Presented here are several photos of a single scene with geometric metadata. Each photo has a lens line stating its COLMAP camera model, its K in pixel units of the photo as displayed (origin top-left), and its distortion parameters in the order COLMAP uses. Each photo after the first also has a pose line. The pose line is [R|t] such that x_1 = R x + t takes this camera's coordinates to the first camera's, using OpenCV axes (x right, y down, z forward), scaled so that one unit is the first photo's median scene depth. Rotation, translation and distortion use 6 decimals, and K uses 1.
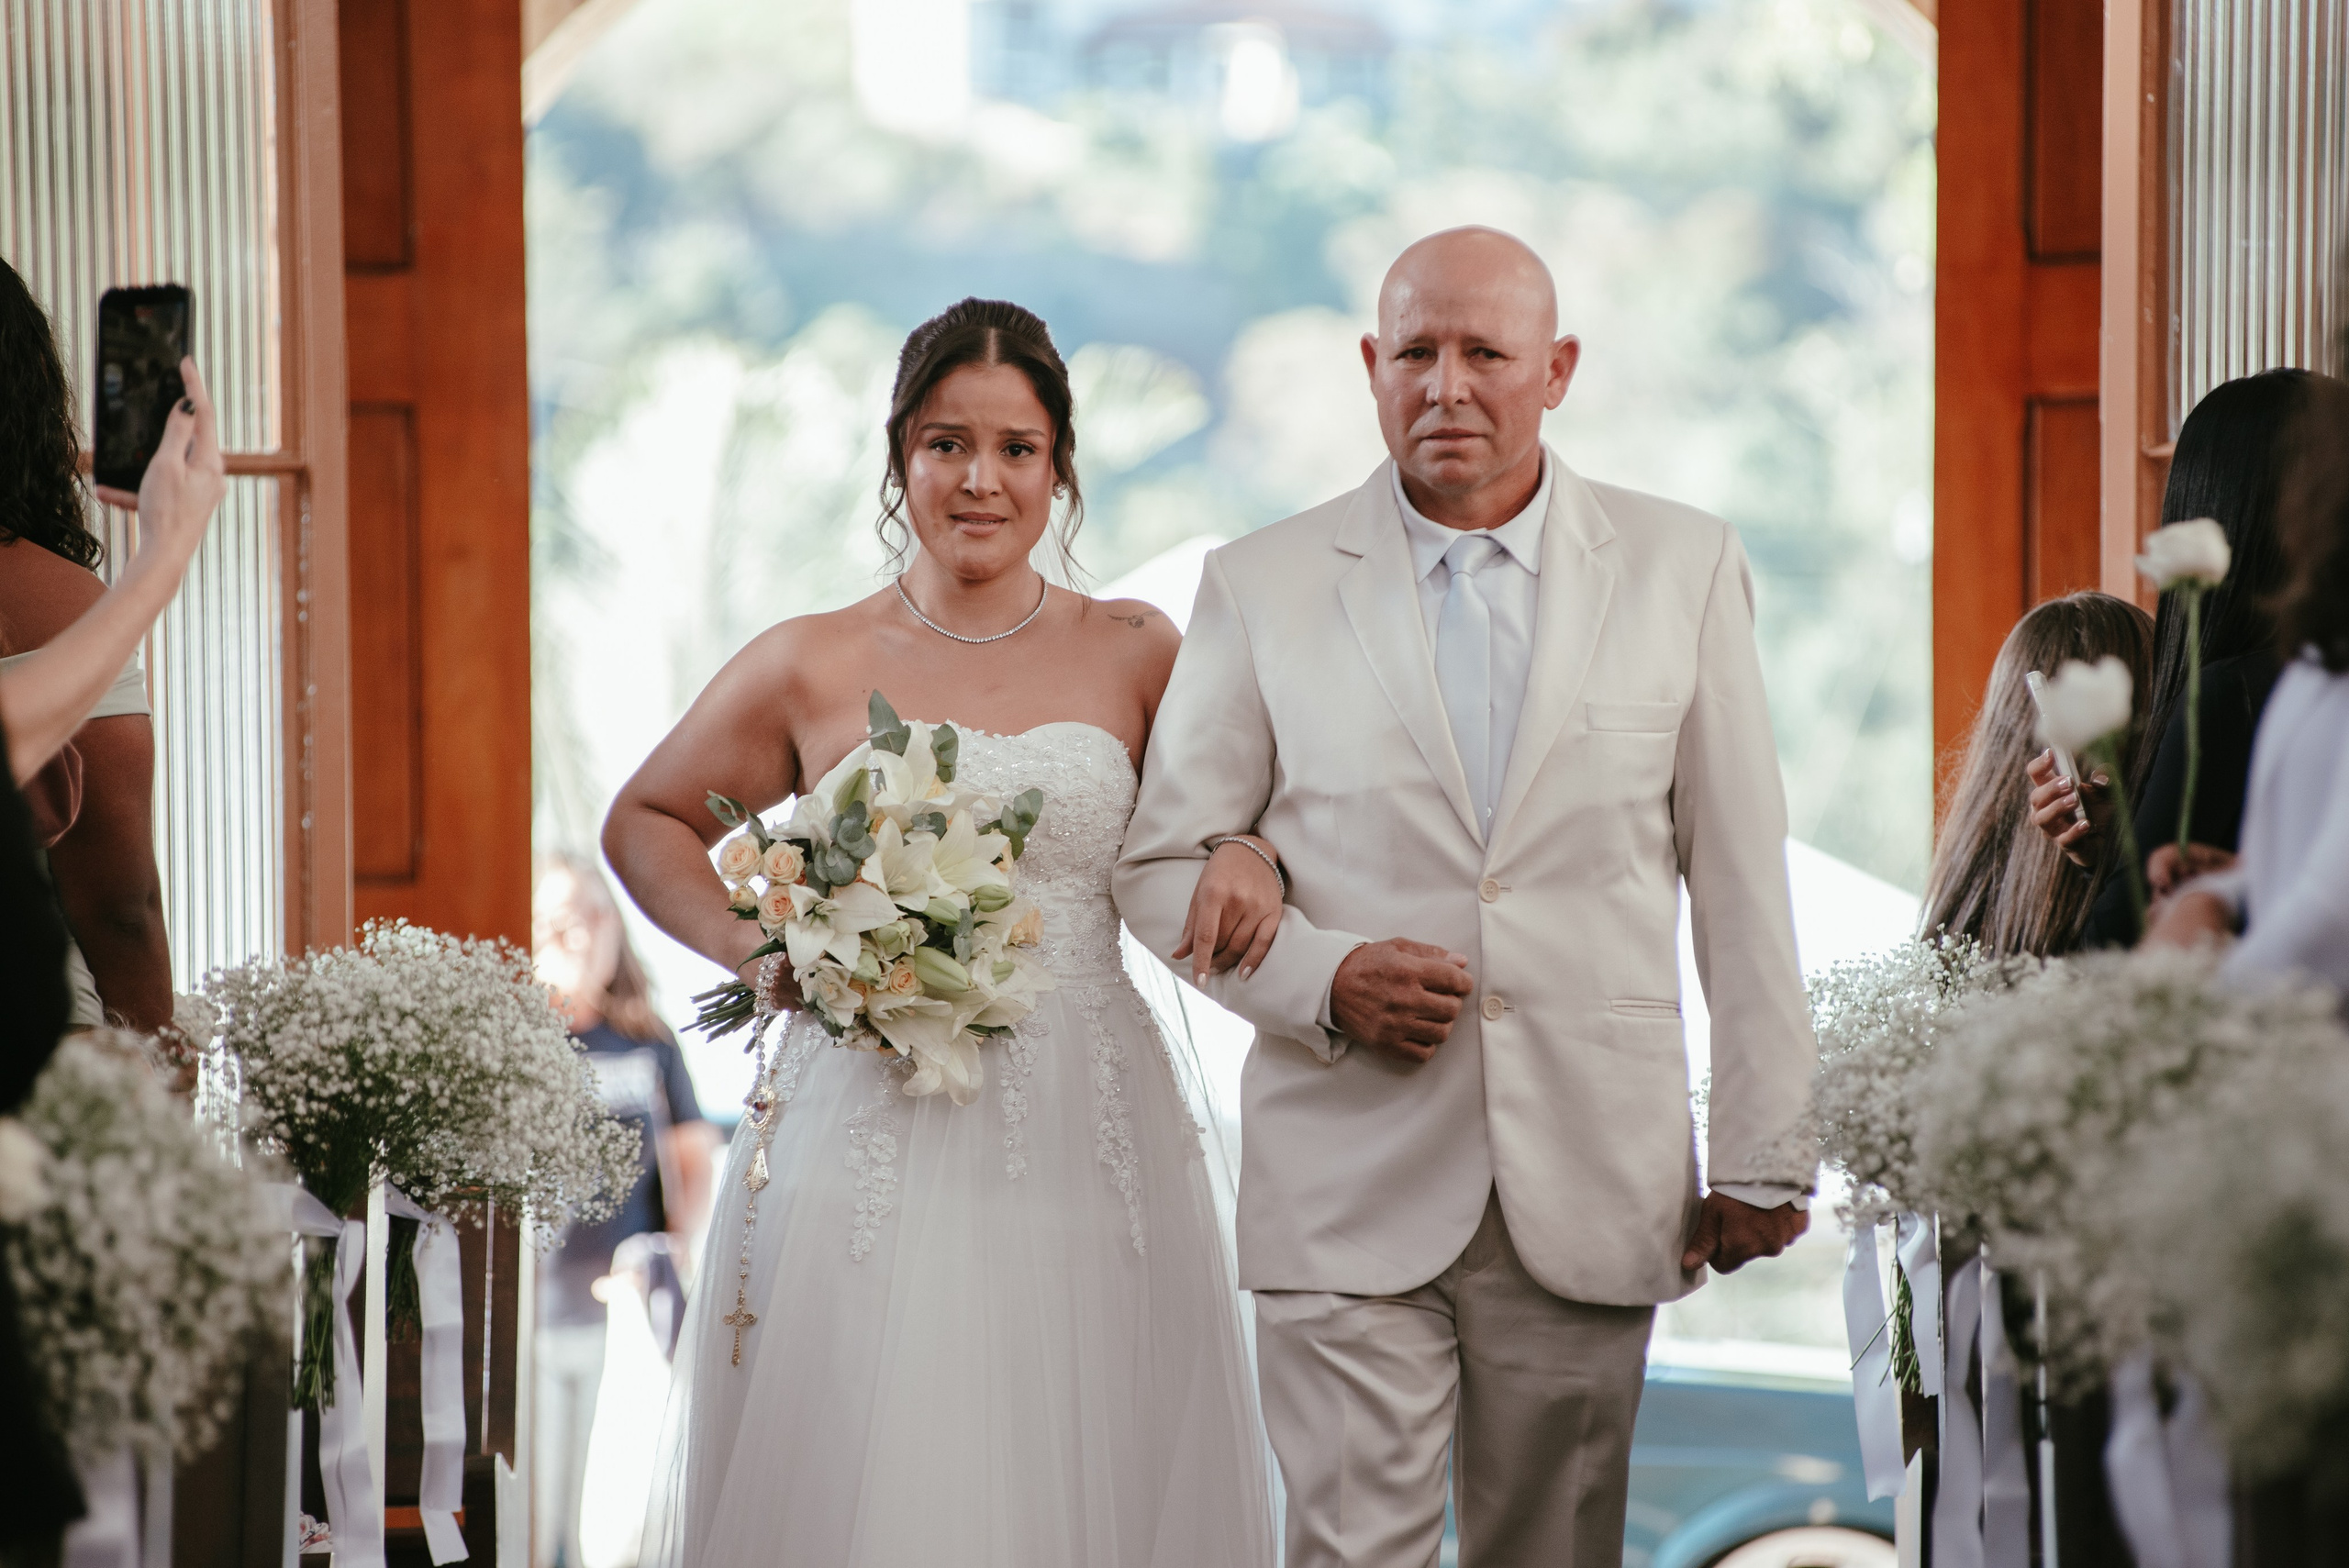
lens RADIAL K [[13498.9, 0, 1174.5], [0, 13498.9, 784.0], [0, 0, 1]] dist [-0.056914, -0.445826]
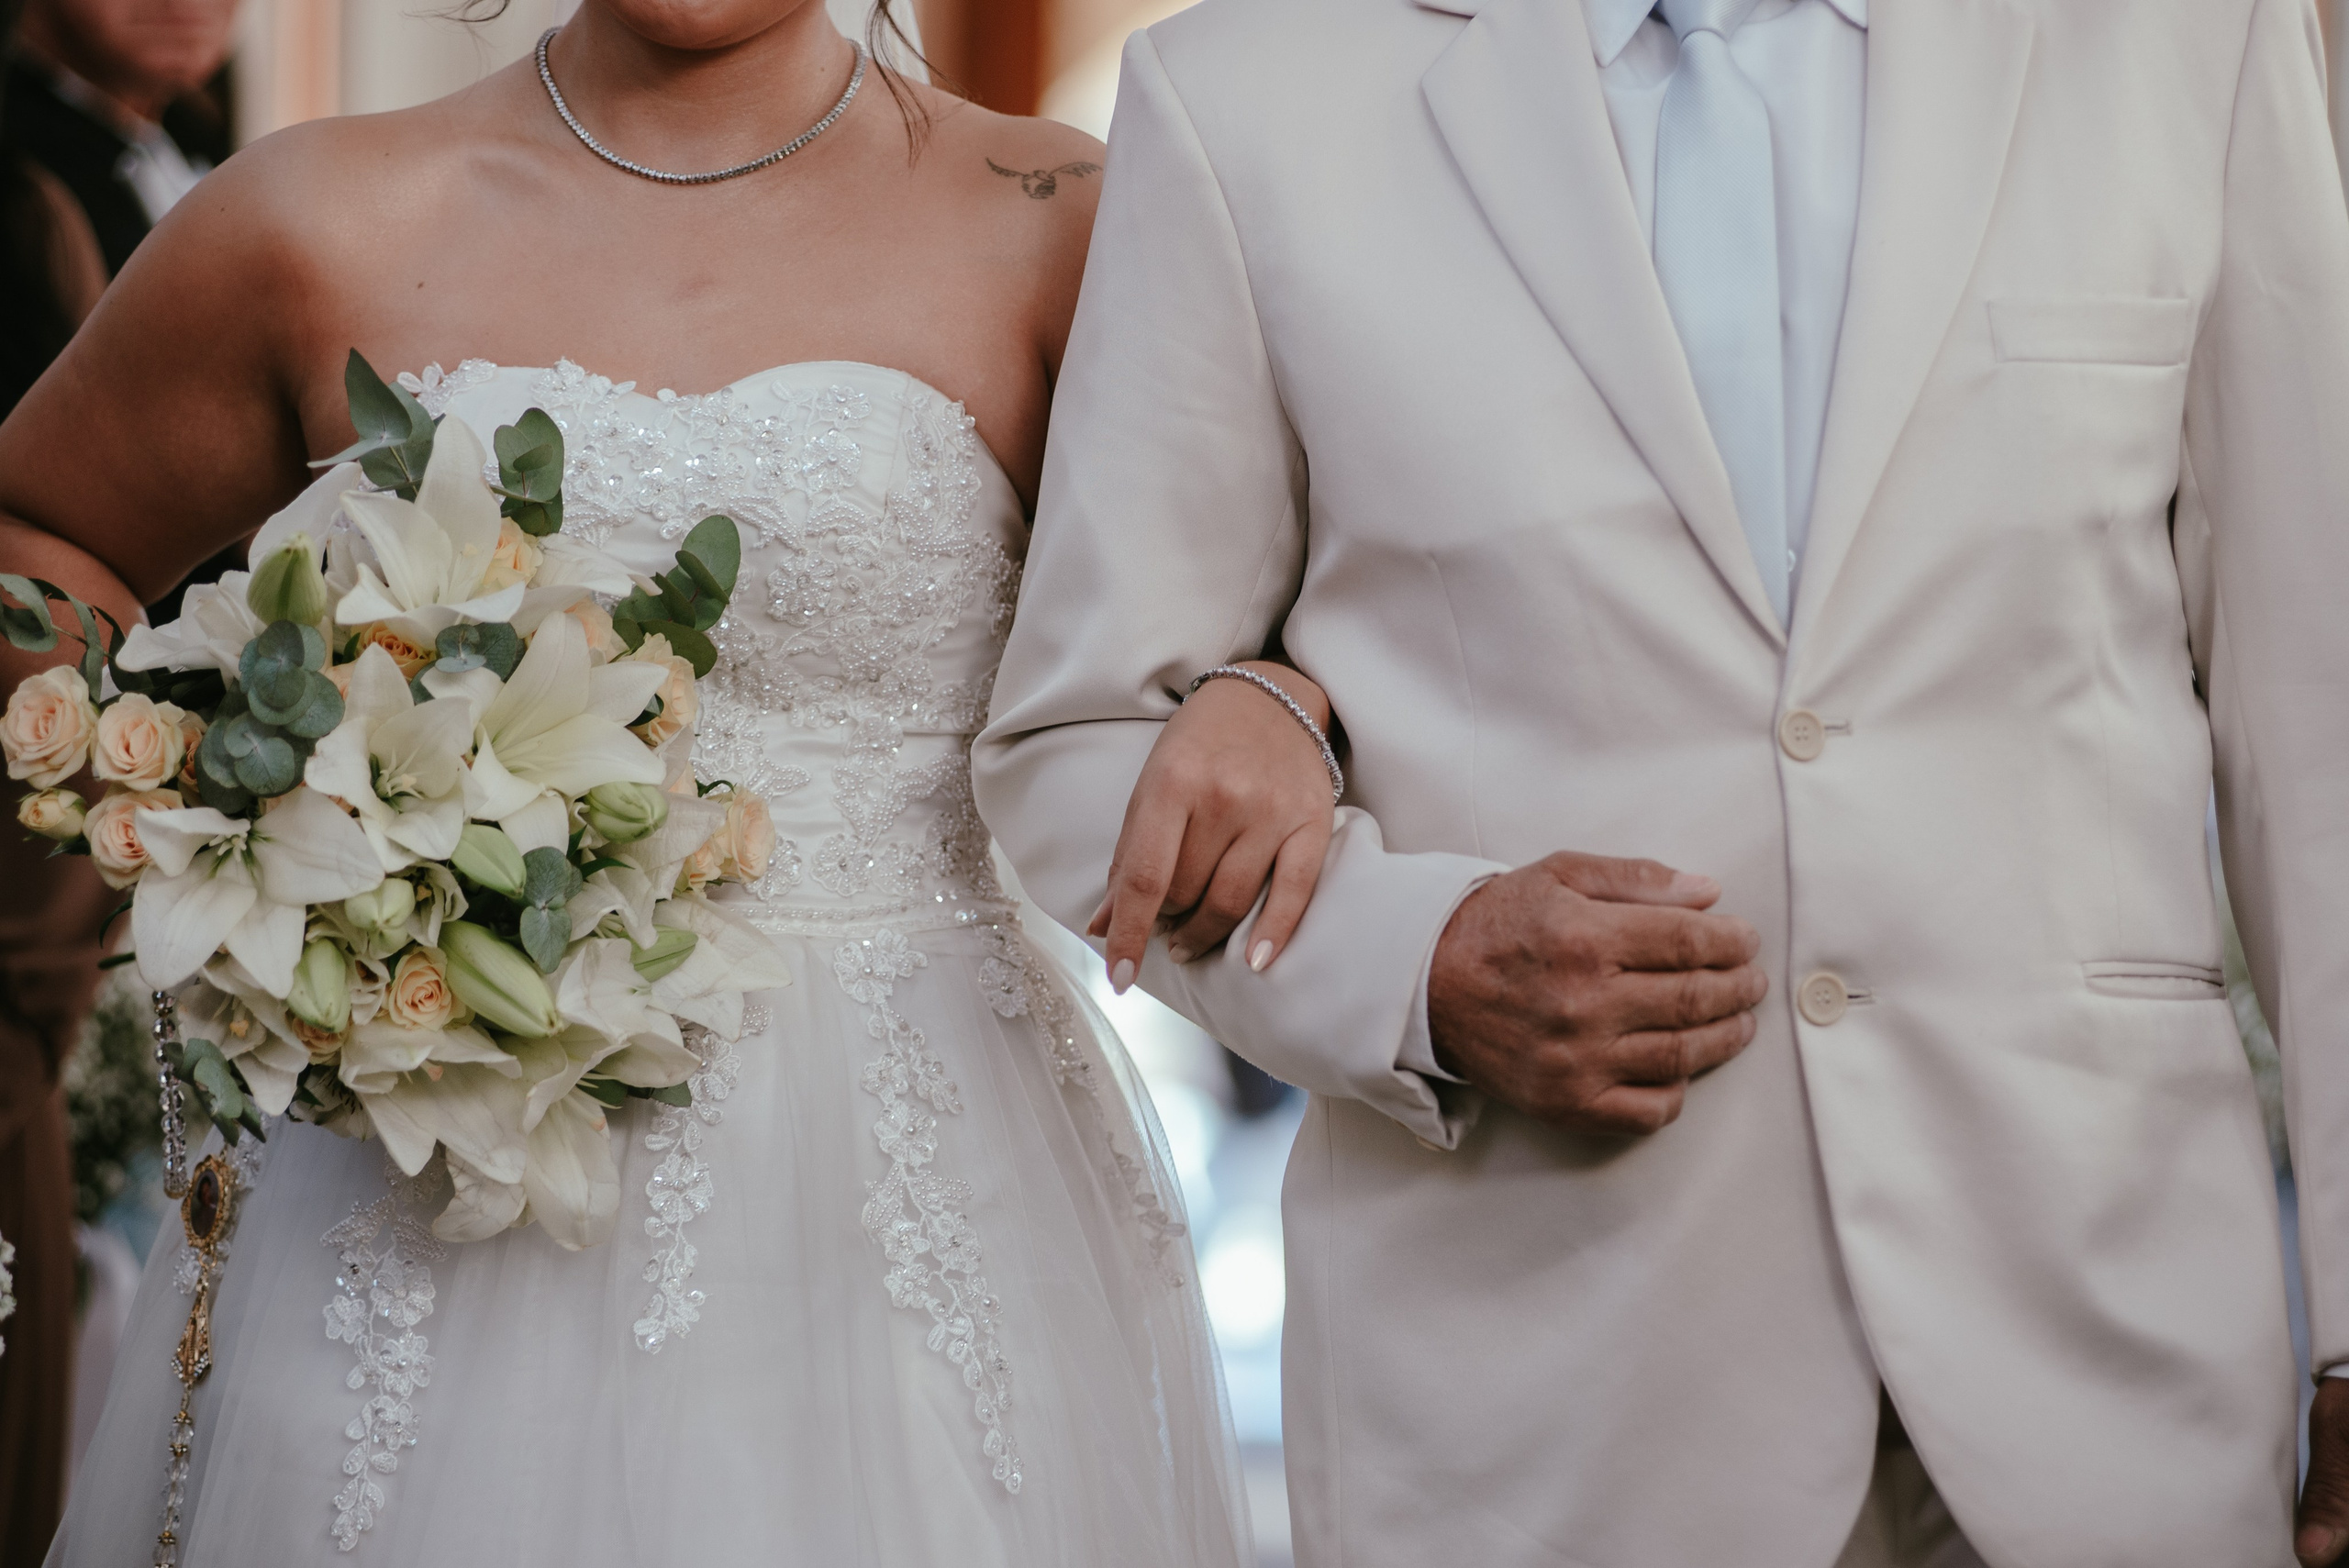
lens RADIAL K [[11234.0, 0, 1174.5], [0, 11234.0, 784.0], [0, 0, 1]] dist [0.381713, 4.687120]
pose [[0.996875, -0.078716, 0.006642, -0.000110], [0.078770, 0.996859, -0.008154, 0.010844], [-0.005980, 0.008652, 0.999945, 0.626072]]
